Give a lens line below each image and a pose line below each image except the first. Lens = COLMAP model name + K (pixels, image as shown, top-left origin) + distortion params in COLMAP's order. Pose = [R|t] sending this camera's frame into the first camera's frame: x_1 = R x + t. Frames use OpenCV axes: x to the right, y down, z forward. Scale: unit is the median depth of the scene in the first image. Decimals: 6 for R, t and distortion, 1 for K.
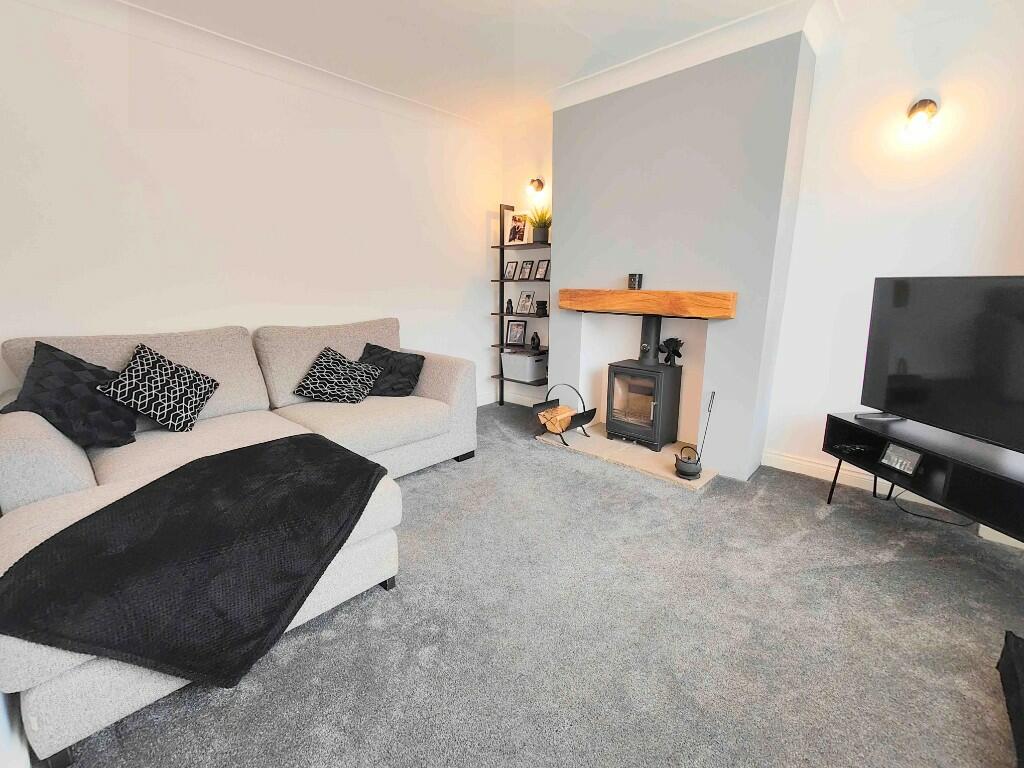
lens RADIAL K [[451.2, 0, 511.5], [0, 451.2, 380.6], [0, 0, 1]] dist [0.002701, 0.000902]
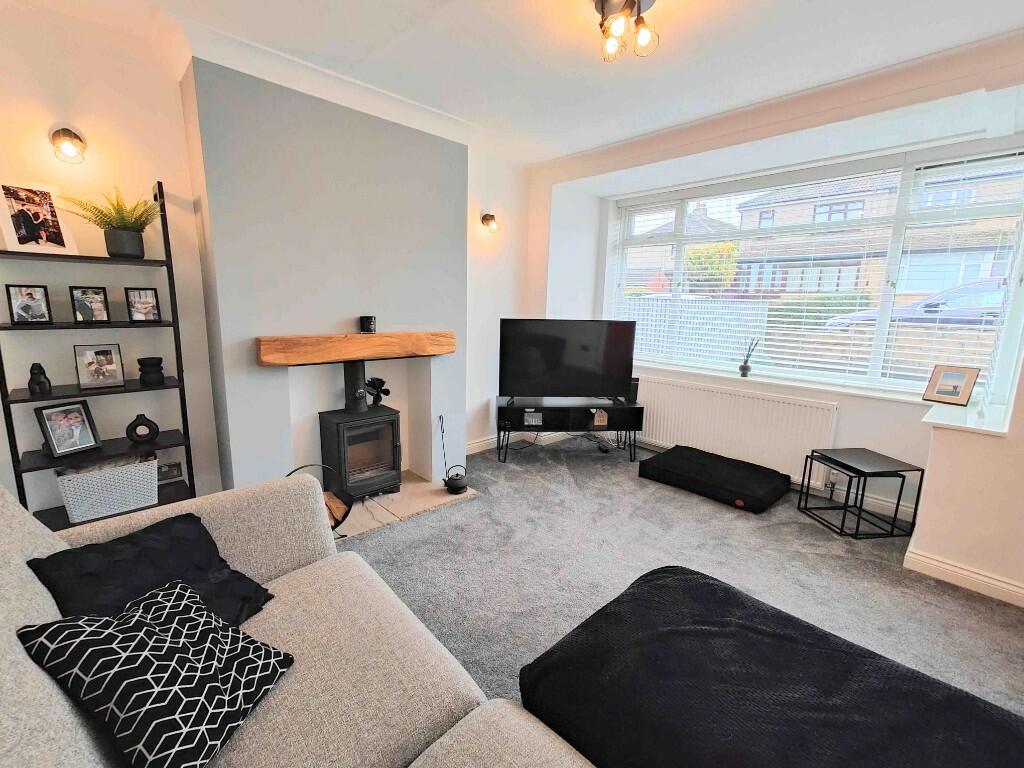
lens RADIAL K [[451.2, 0, 511.5], [0, 451.2, 380.6], [0, 0, 1]] dist [0.002701, 0.000902]
pose [[0.042966, -0.176508, 0.983361, -0.624723], [0.188036, 0.968109, 0.165555, -0.204279], [-0.981222, 0.177794, 0.074786, 0.660806]]
